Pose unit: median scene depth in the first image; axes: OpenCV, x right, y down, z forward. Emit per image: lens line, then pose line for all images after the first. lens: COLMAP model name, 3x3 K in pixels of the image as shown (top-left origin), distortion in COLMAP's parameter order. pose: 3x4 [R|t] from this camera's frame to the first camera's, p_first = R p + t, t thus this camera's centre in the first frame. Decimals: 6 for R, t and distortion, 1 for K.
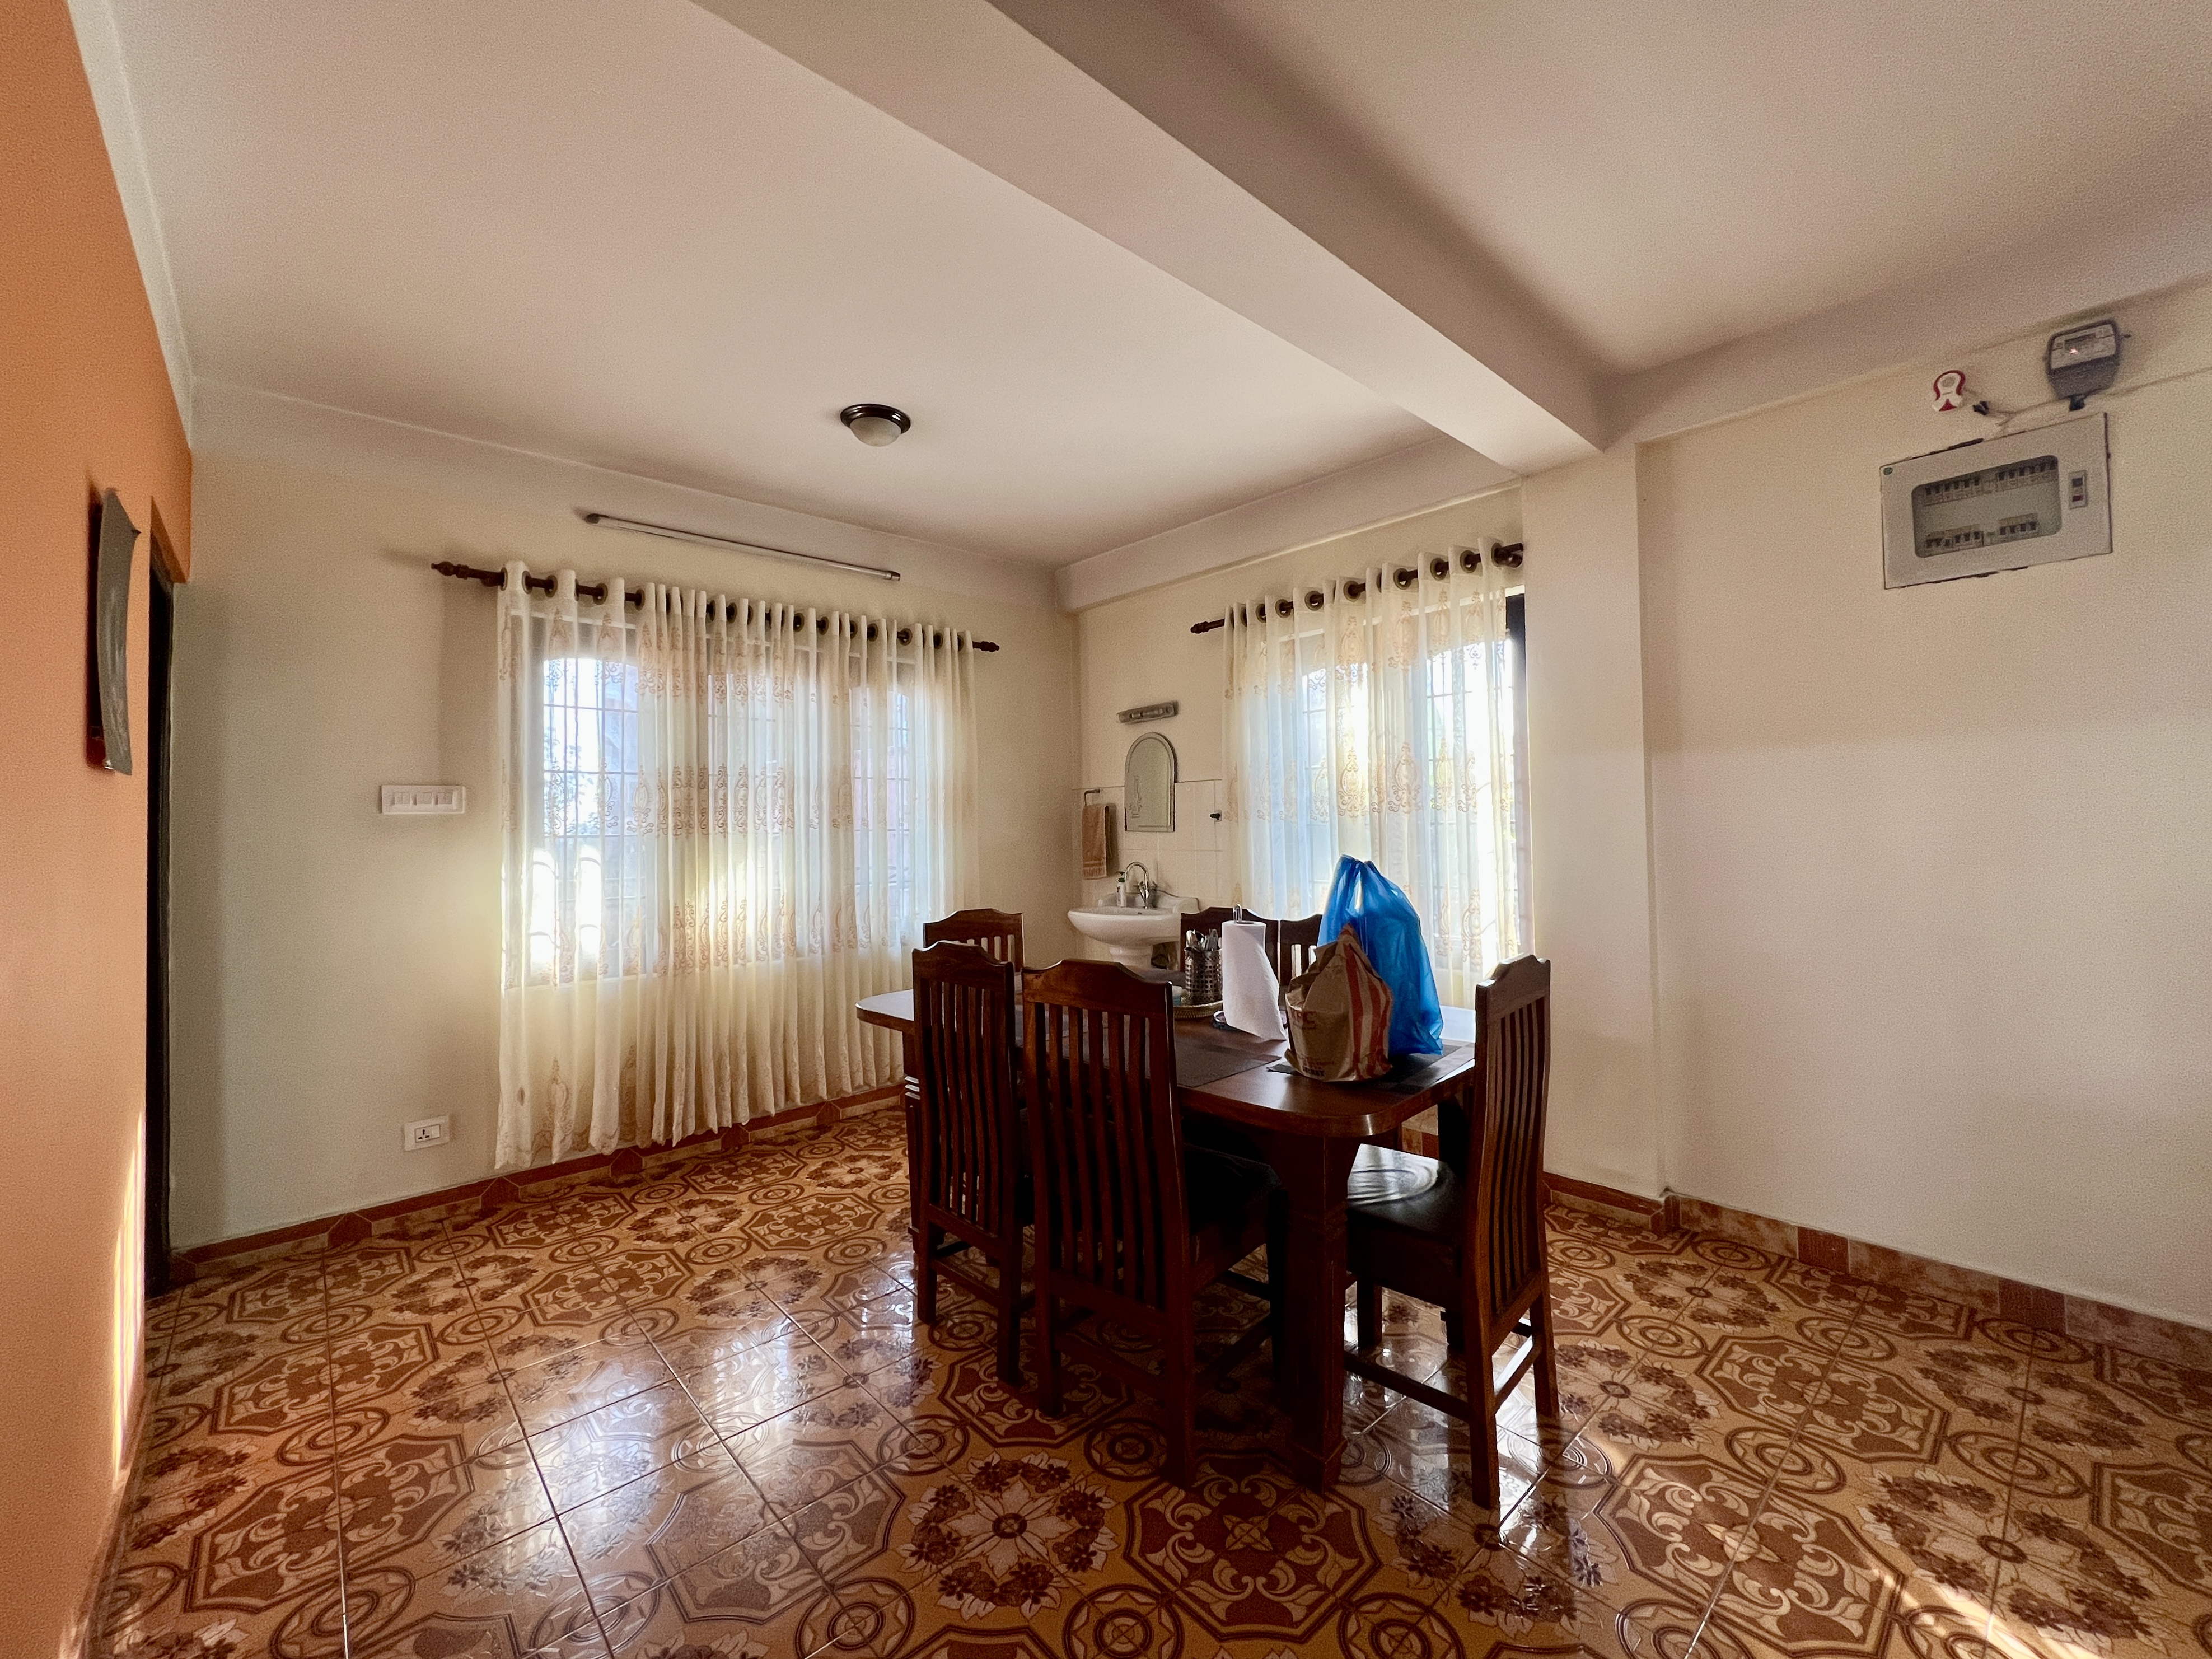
lens RADIAL K [[903.4, 0, 1099.4], [0, 903.4, 812.5], [0, 0, 1]] dist [0.003141, 0.000989]
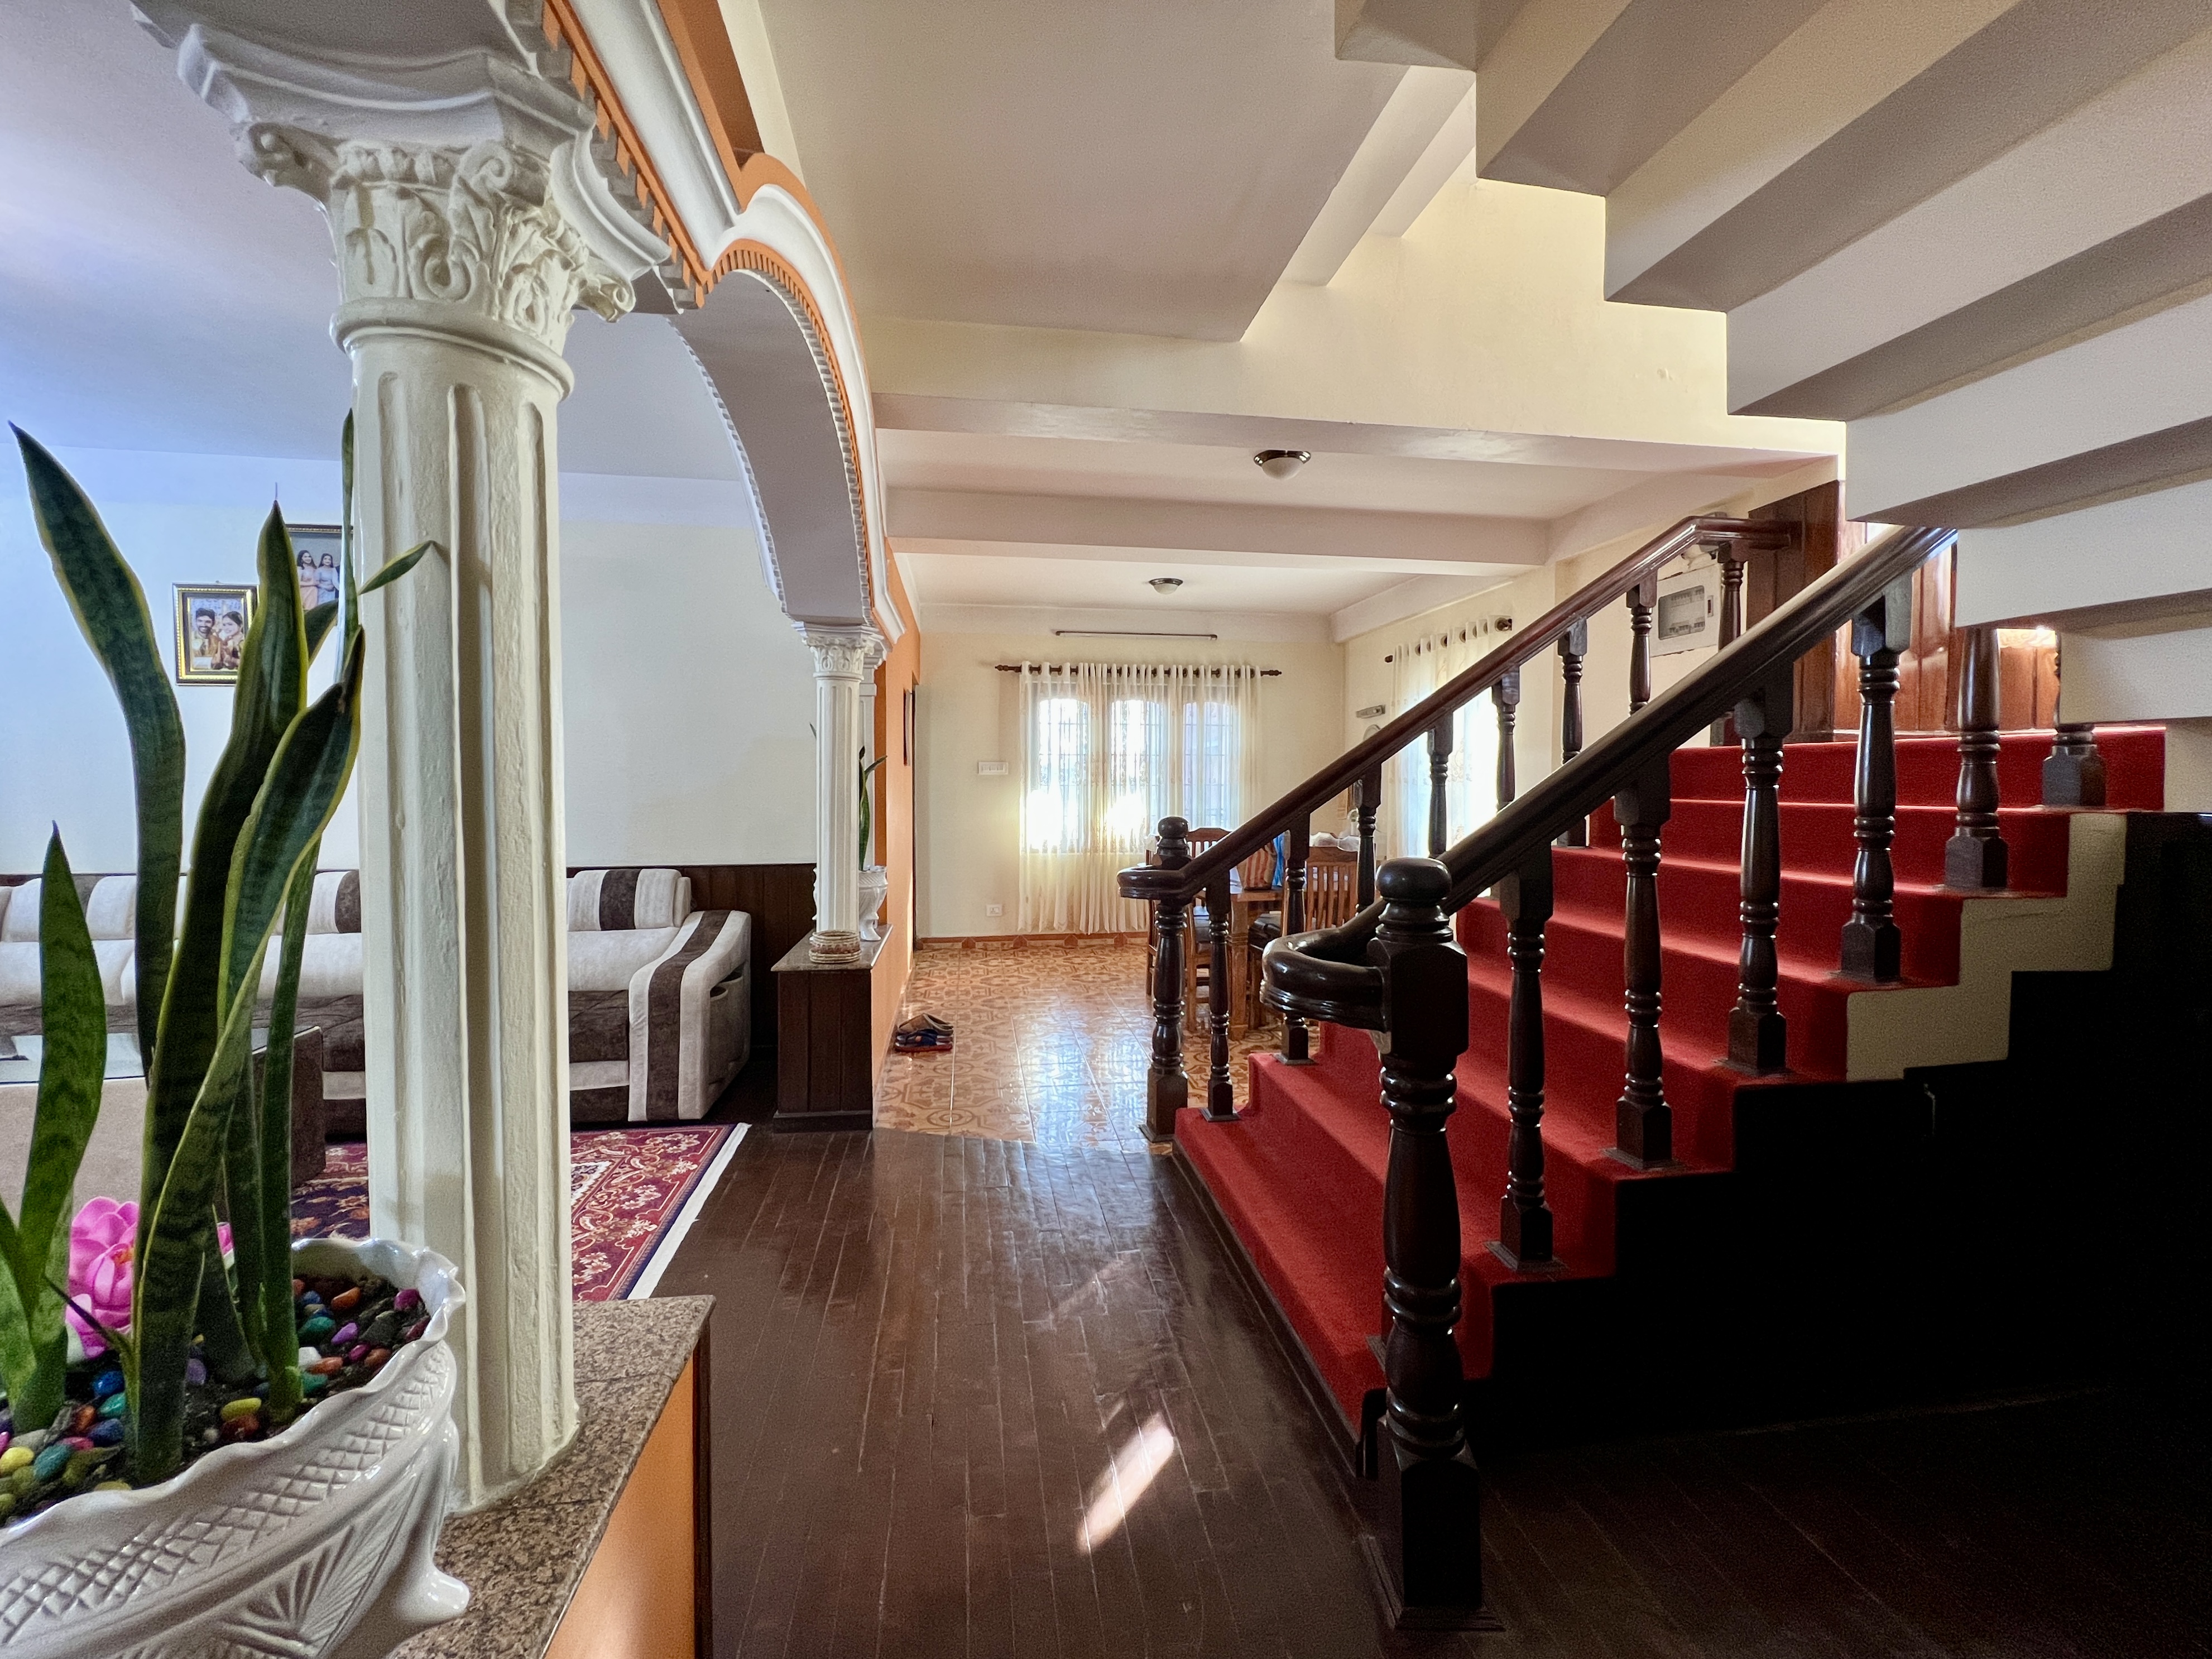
lens RADIAL K [[903.4, 0, 1106.9], [0, 903.4, 820.7], [0, 0, 1]] dist [0.003141, 0.000989]
pose [[0.841514, 0.041778, -0.538618, 0.690007], [-0.006532, 0.997719, 0.067184, -0.034661], [0.540196, -0.053018, 0.839867, -0.726953]]
